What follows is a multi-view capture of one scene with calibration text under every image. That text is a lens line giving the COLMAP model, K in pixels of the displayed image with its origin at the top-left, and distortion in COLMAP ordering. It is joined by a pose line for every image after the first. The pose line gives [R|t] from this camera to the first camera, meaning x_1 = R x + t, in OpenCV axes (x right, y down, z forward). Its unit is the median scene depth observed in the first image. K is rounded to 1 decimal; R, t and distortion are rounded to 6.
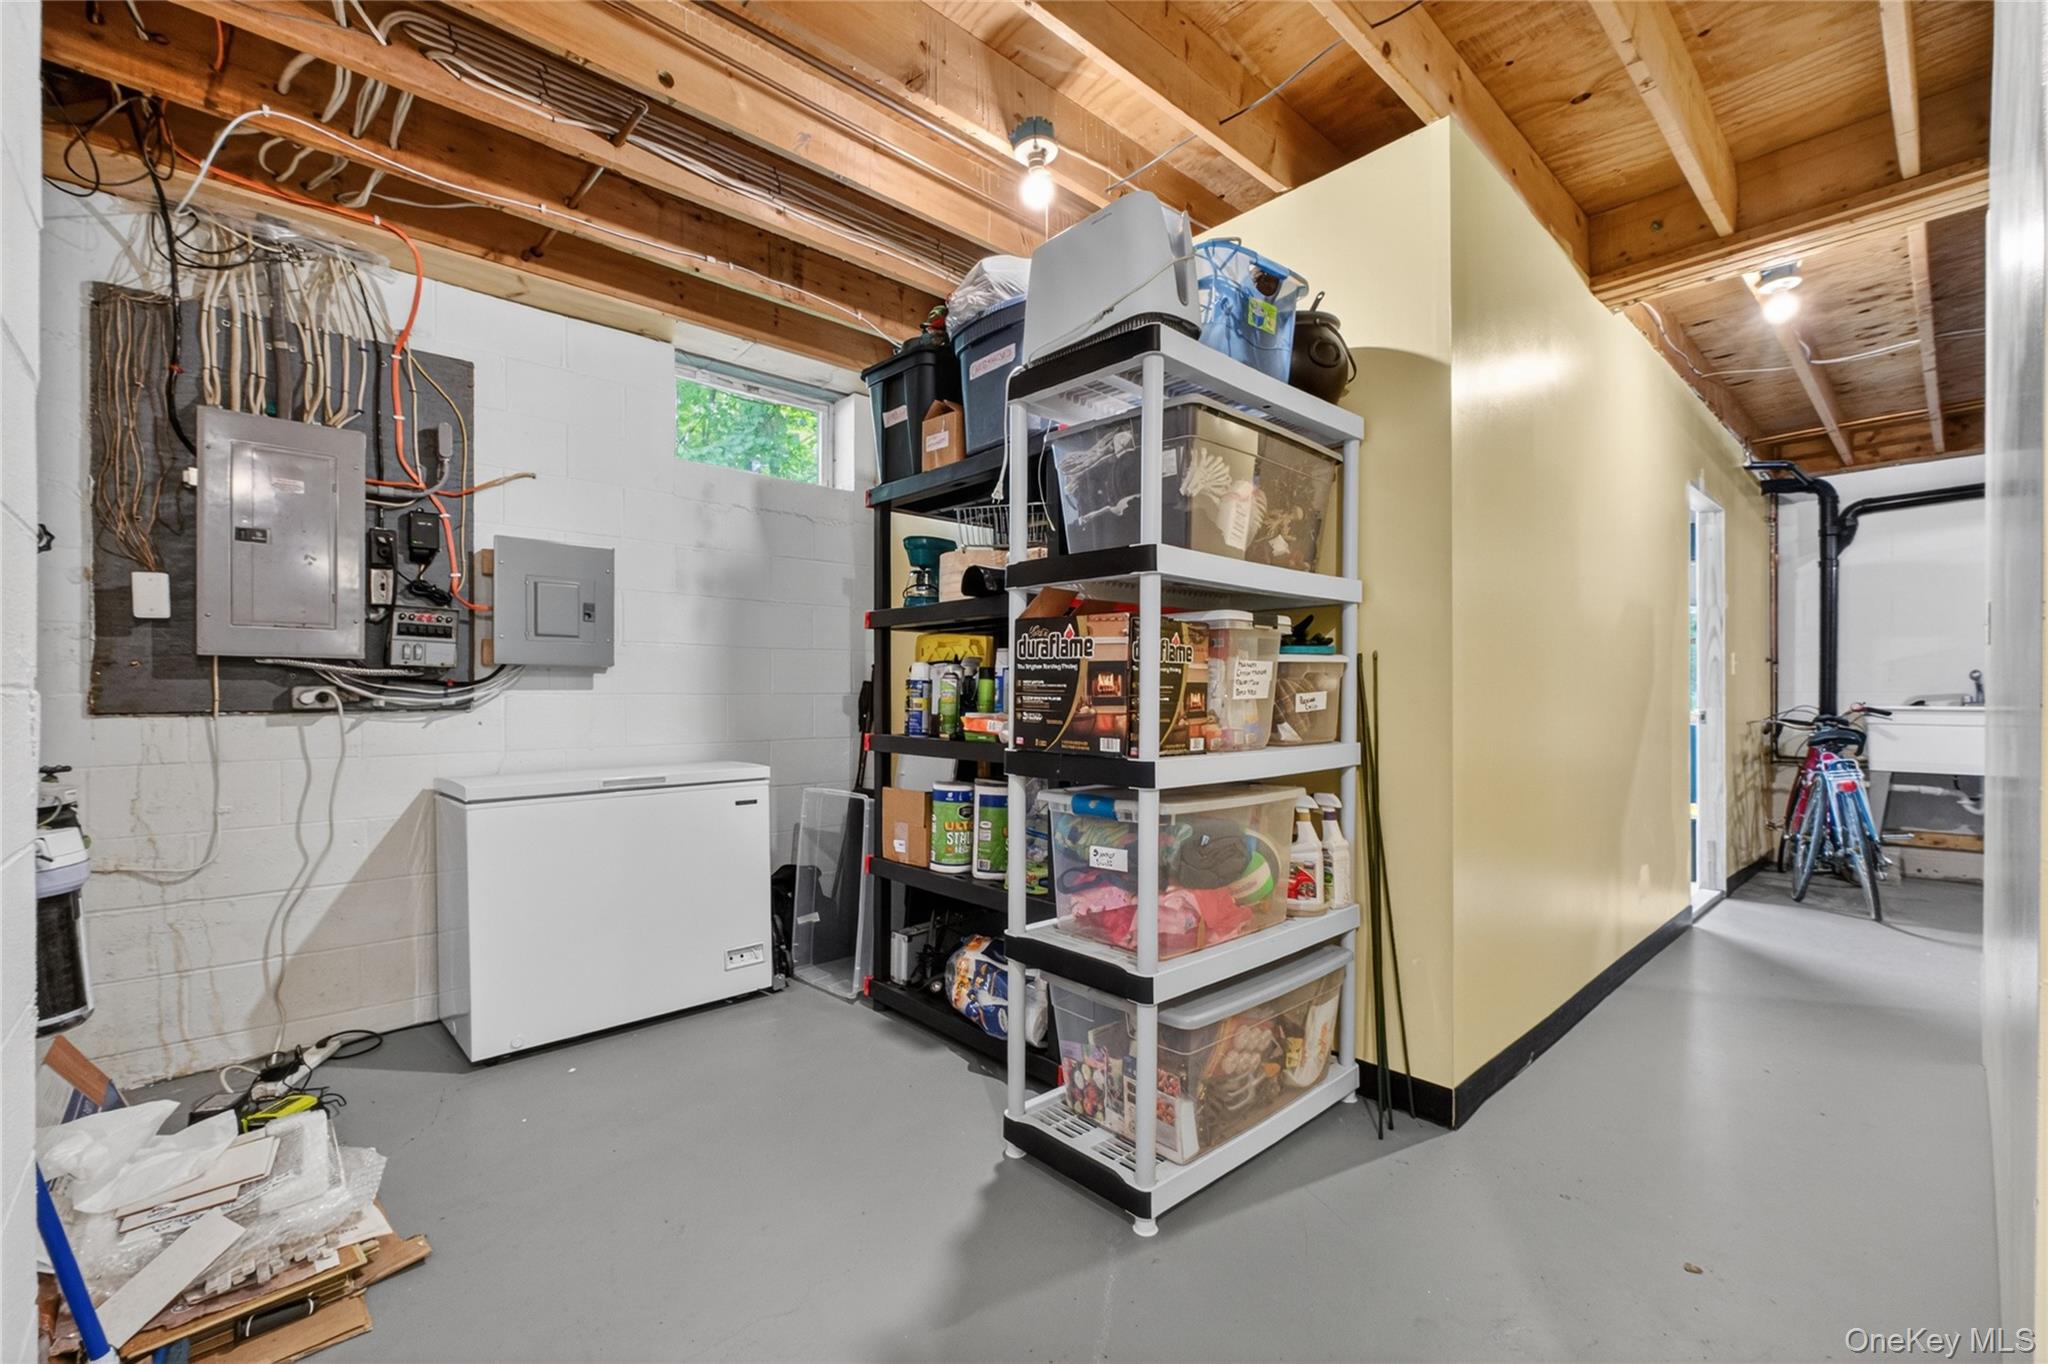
lens RADIAL K [[866.7, 0, 1029.1], [0, 866.7, 690.8], [0, 0, 1]] dist [-0.001785, 0.000382]
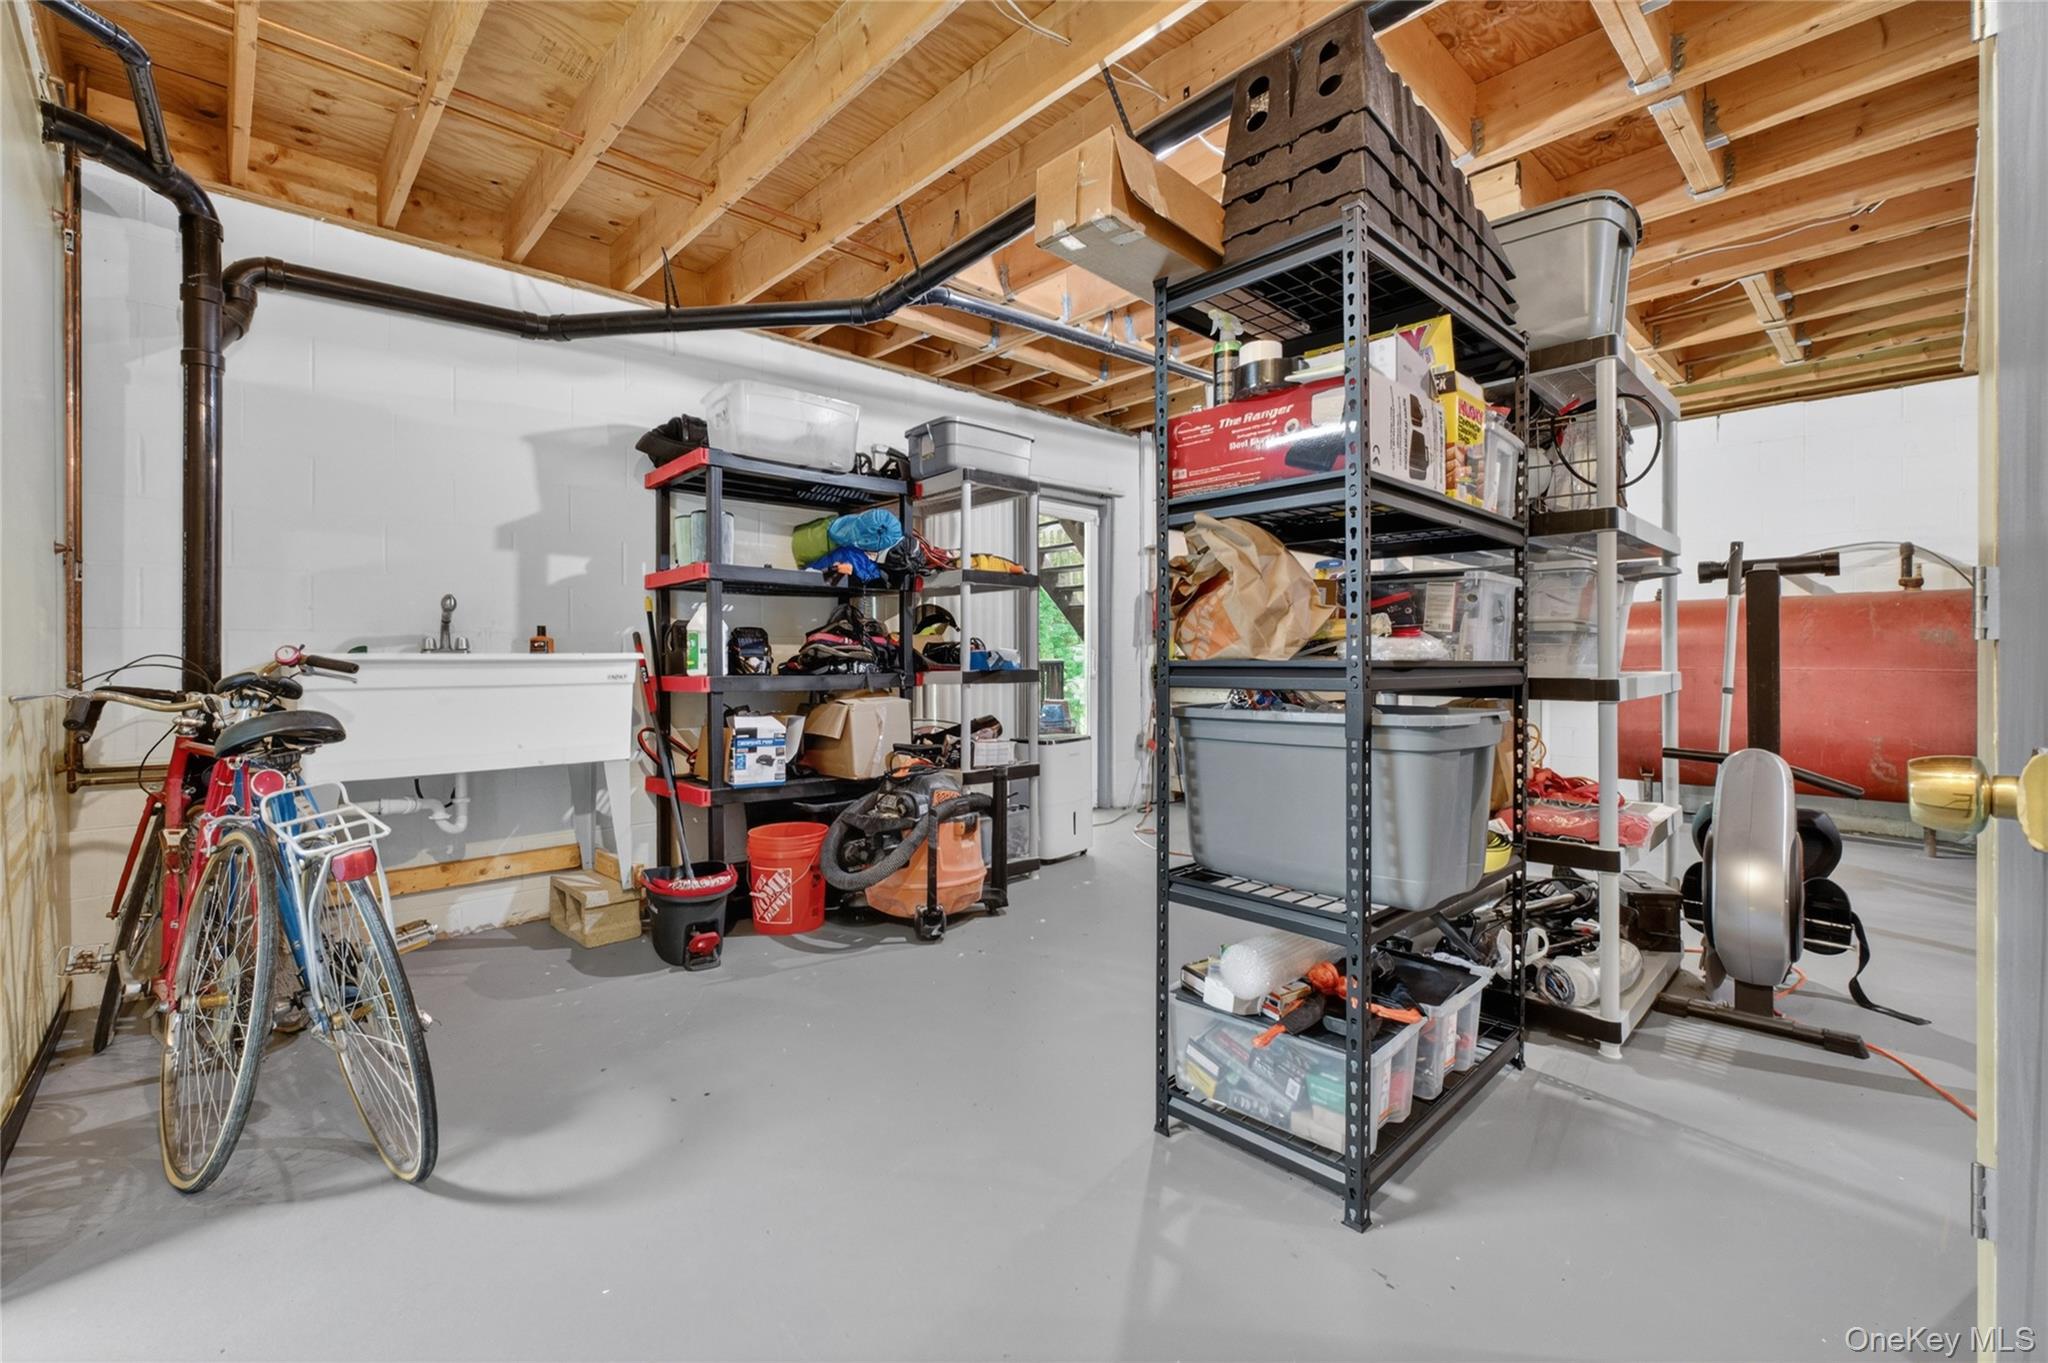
lens RADIAL K [[866.7, 0, 1029.3], [0, 866.7, 661.3], [0, 0, 1]] dist [-0.001785, 0.000382]
pose [[-0.017539, -0.006858, 0.999823, 0.431898], [-0.005327, 0.999963, 0.006765, 0.014887], [-0.999832, -0.005208, -0.017575, 0.546468]]
